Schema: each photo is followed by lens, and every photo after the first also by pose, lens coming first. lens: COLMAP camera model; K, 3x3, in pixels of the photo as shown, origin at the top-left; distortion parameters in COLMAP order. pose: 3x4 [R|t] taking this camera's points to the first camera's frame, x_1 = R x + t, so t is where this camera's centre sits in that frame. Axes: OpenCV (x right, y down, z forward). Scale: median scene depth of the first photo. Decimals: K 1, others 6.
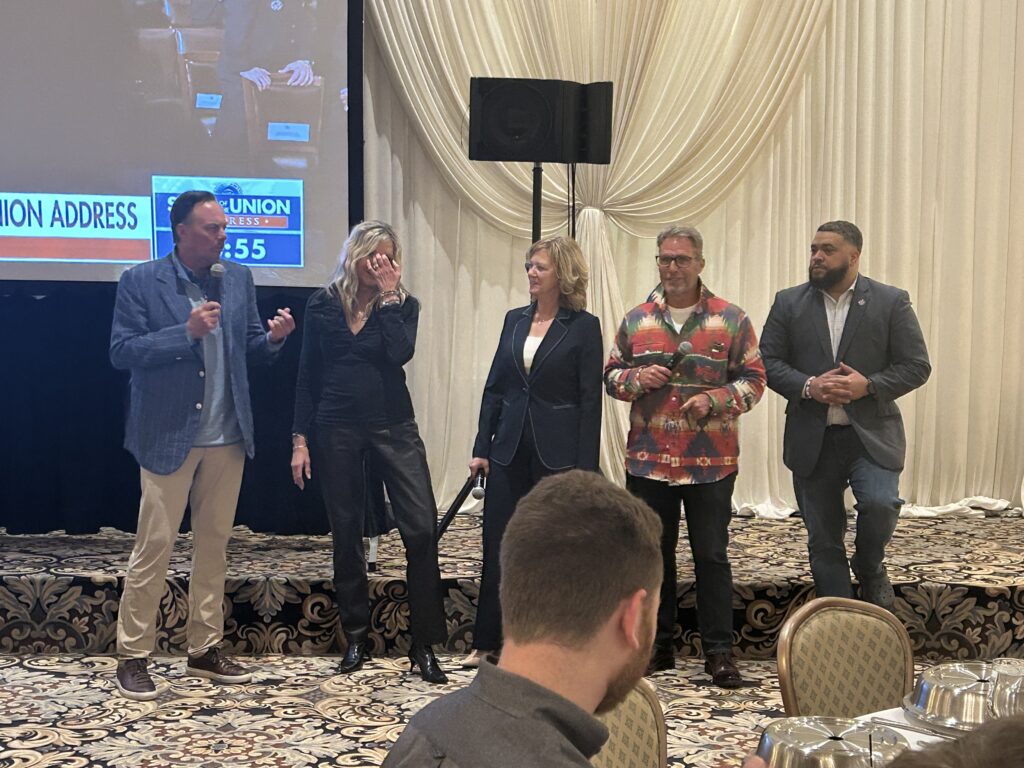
lens RADIAL K [[1554.0, 0, 510.8], [0, 1554.0, 390.6], [0, 0, 1]] dist [0.130843, 0.000000]
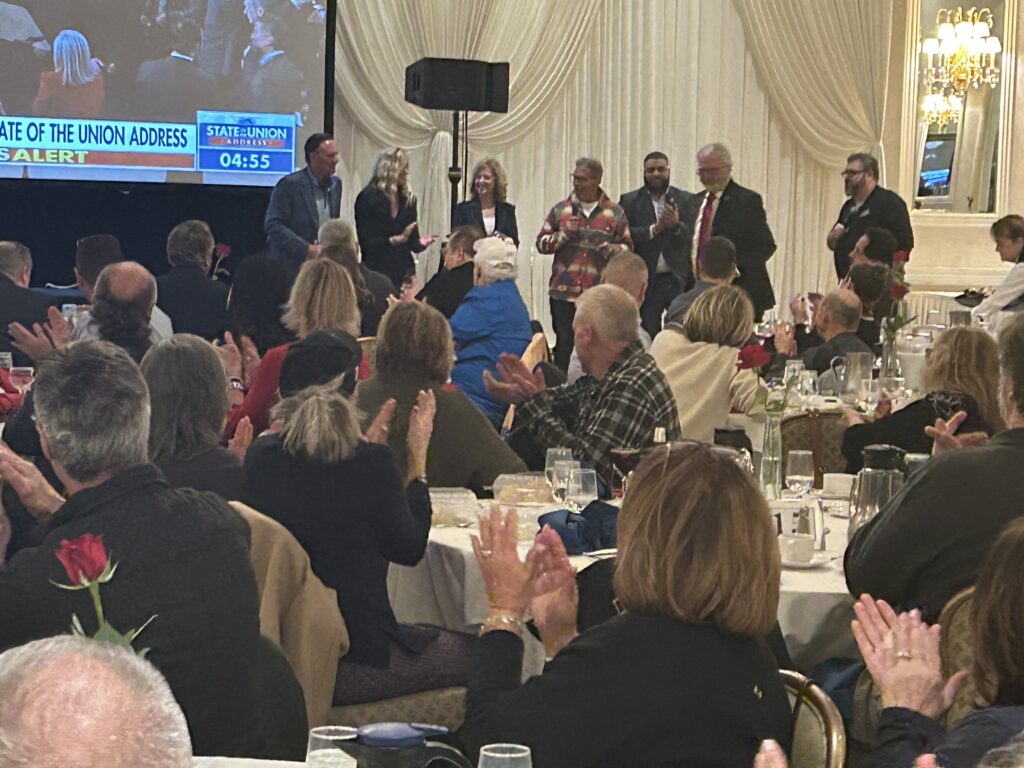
lens RADIAL K [[2822.1, 0, 511.2], [0, 2822.1, 383.0], [0, 0, 1]] dist [0.458712, 0.000000]
pose [[0.936100, -0.016526, 0.351345, -0.898956], [0.013113, 0.999841, 0.012092, 0.090756], [-0.351489, -0.006712, 0.936168, -1.619908]]
